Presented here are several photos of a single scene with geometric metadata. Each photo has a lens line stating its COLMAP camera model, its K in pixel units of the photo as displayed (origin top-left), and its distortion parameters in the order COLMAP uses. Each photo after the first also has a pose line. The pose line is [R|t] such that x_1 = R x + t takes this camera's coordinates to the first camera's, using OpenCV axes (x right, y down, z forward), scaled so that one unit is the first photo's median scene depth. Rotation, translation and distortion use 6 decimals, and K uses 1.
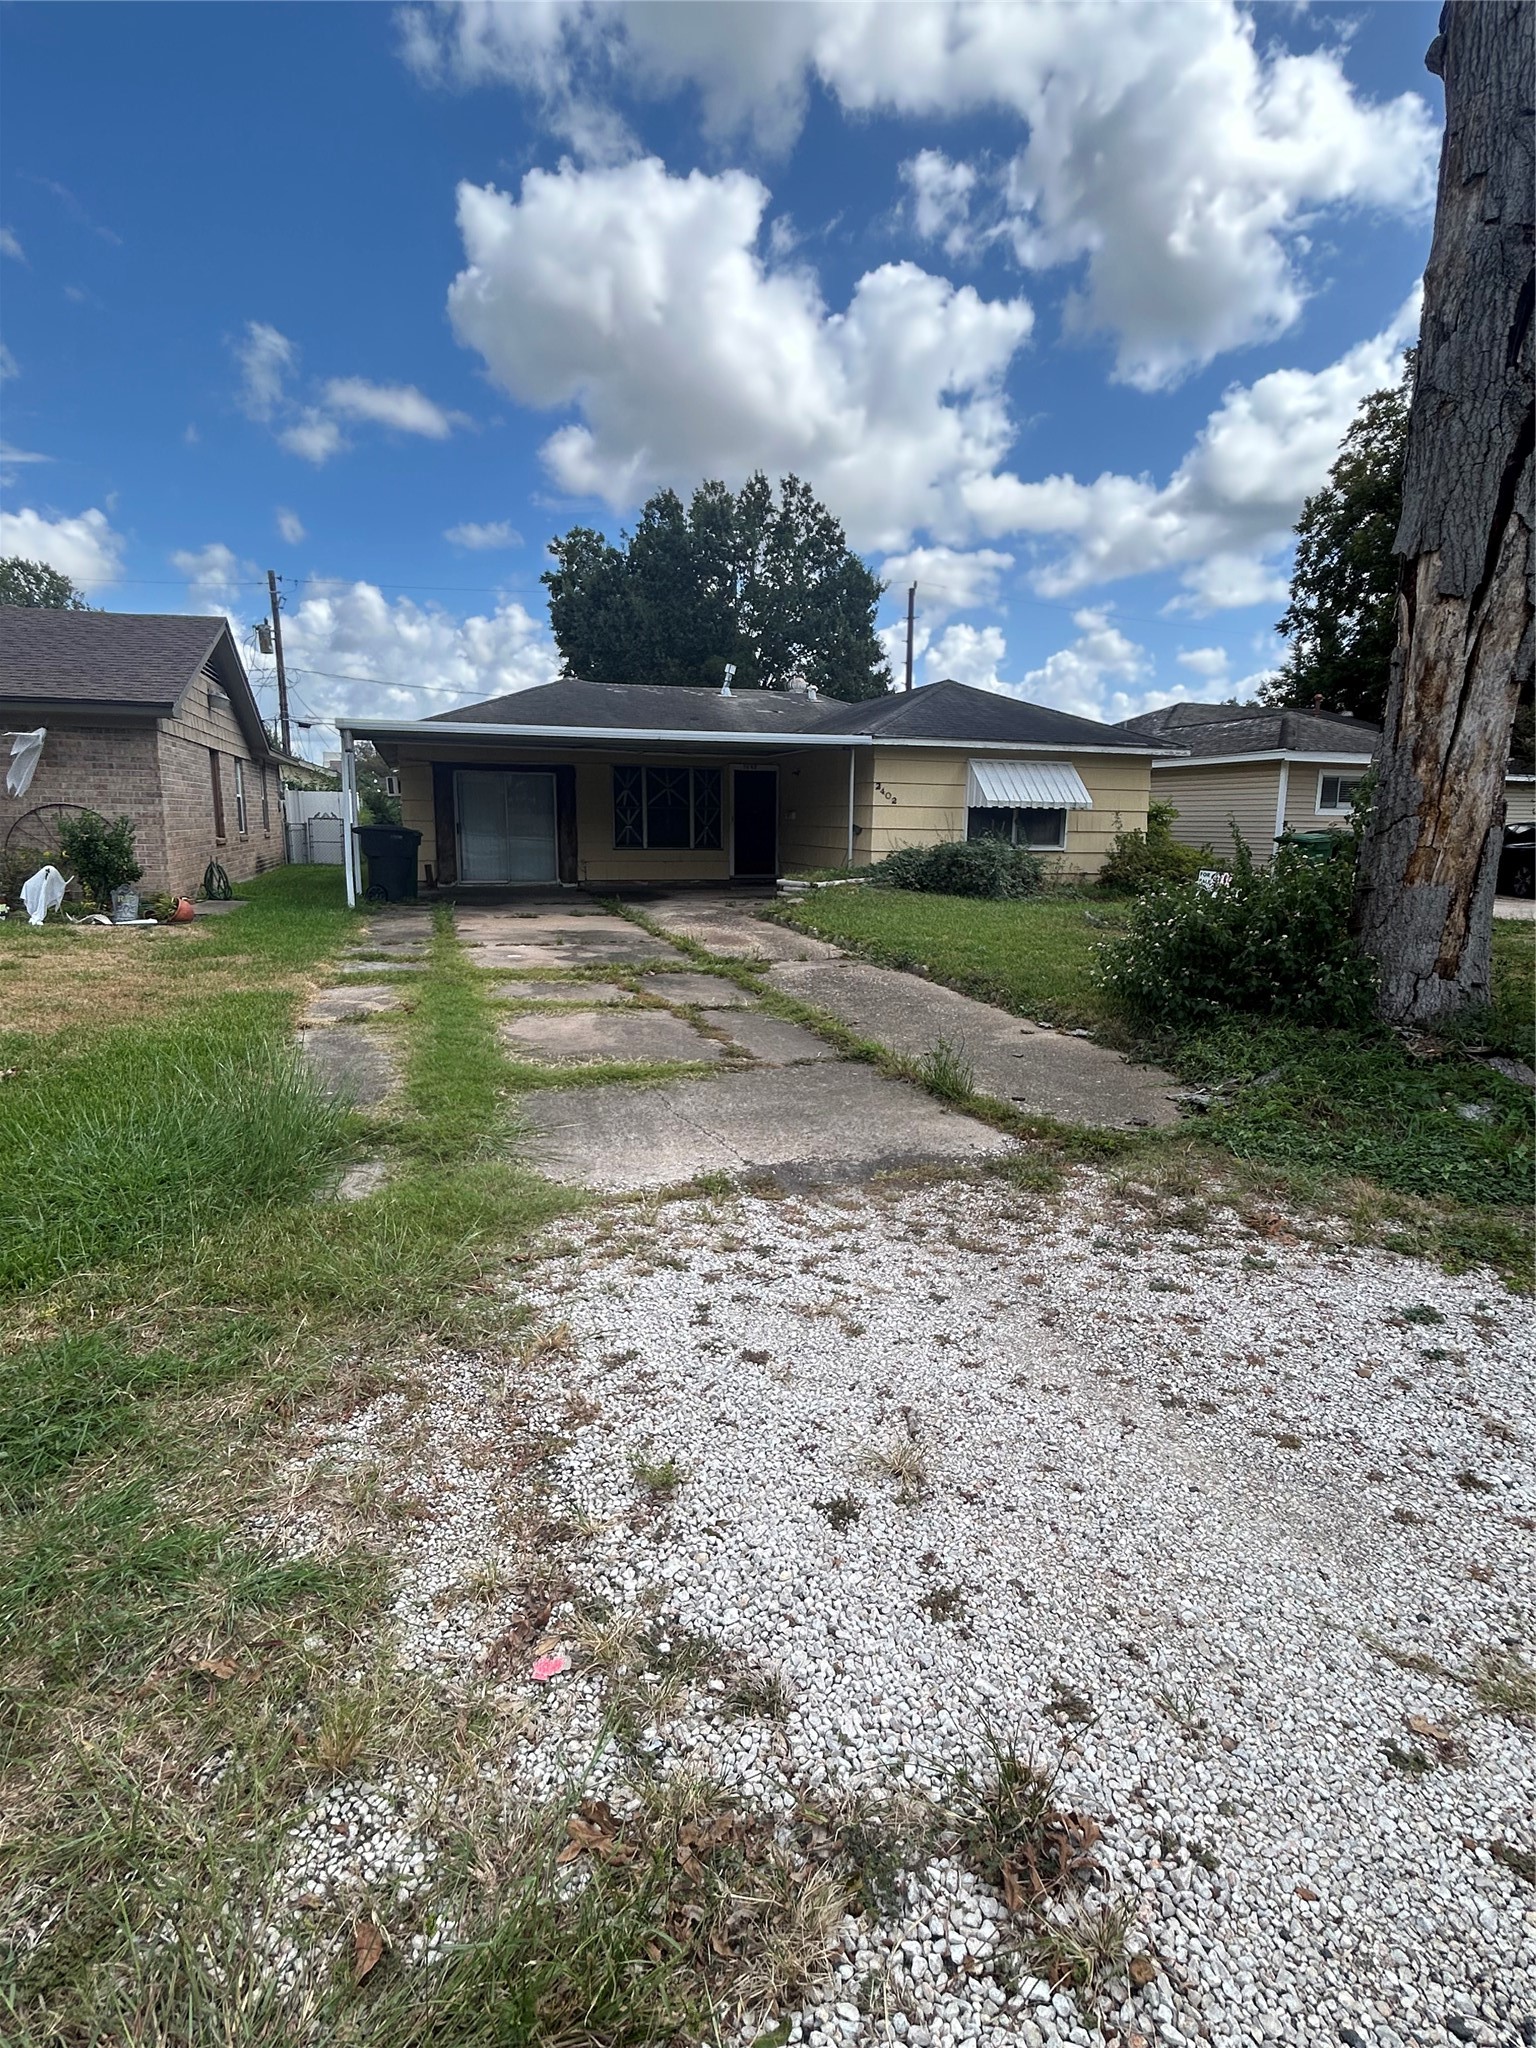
lens RADIAL K [[1047.1, 0, 768.0], [0, 1047.1, 1024.0], [0, 0, 1]] dist [0.002932, 0.001030]
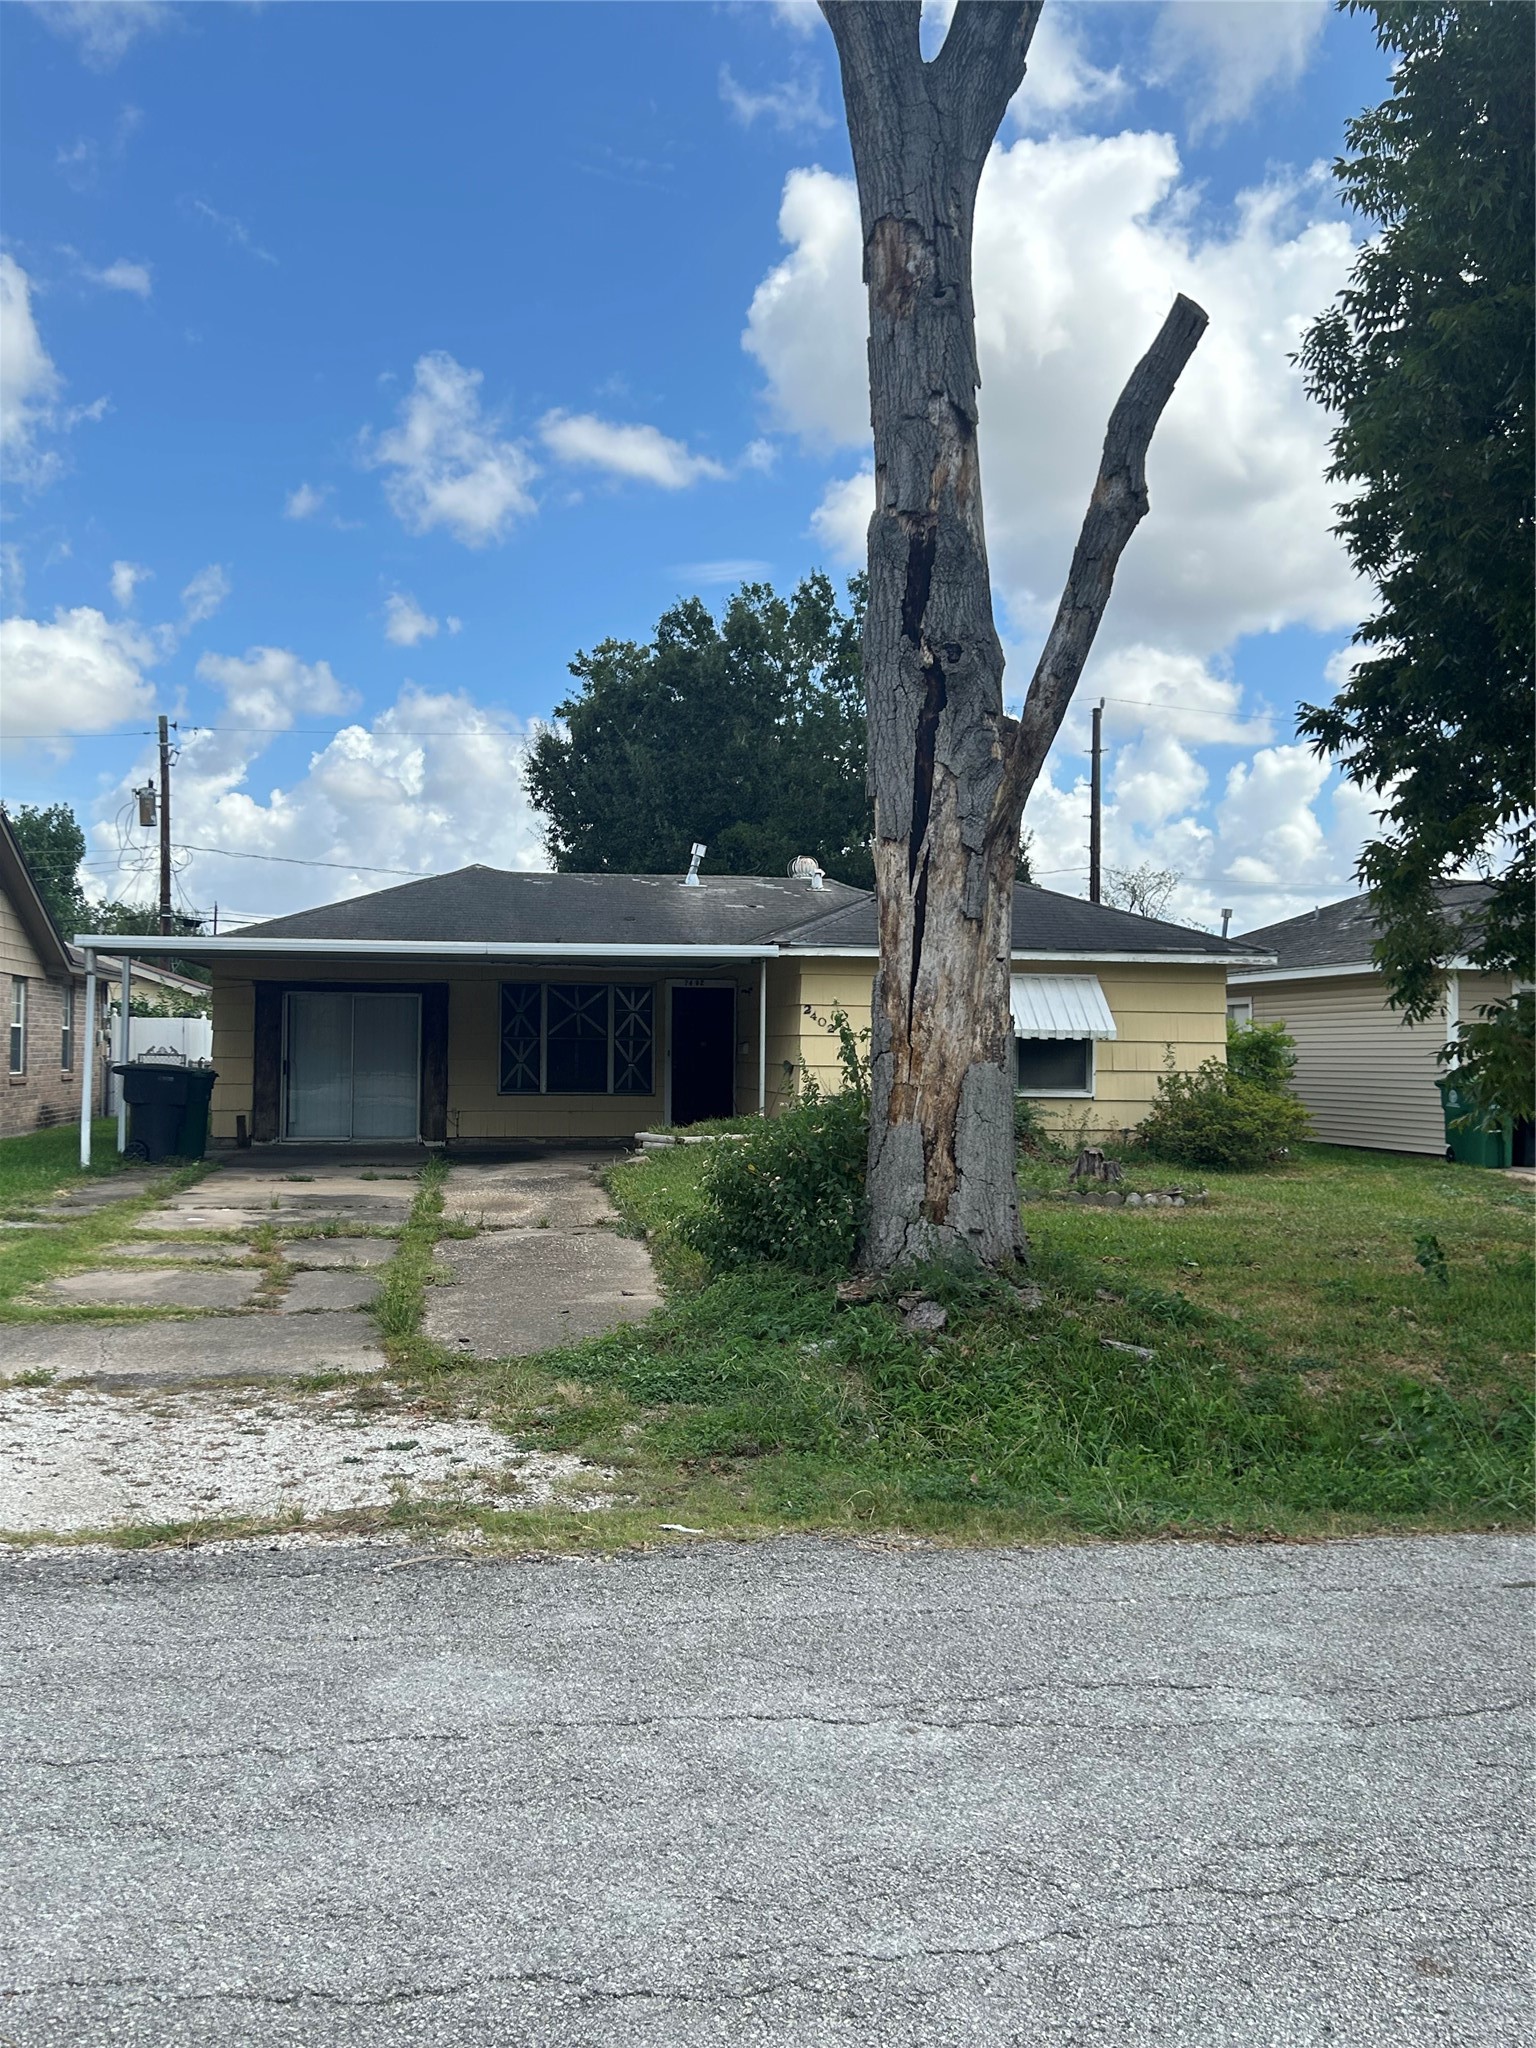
lens RADIAL K [[1794.0, 0, 768.0], [0, 1794.0, 1024.0], [0, 0, 1]] dist [0.158428, 0.000024]
pose [[0.987783, -0.003397, -0.155798, 0.246399], [-0.028973, 0.978328, -0.205025, 0.038279], [0.153118, 0.207034, 0.966277, -0.200351]]
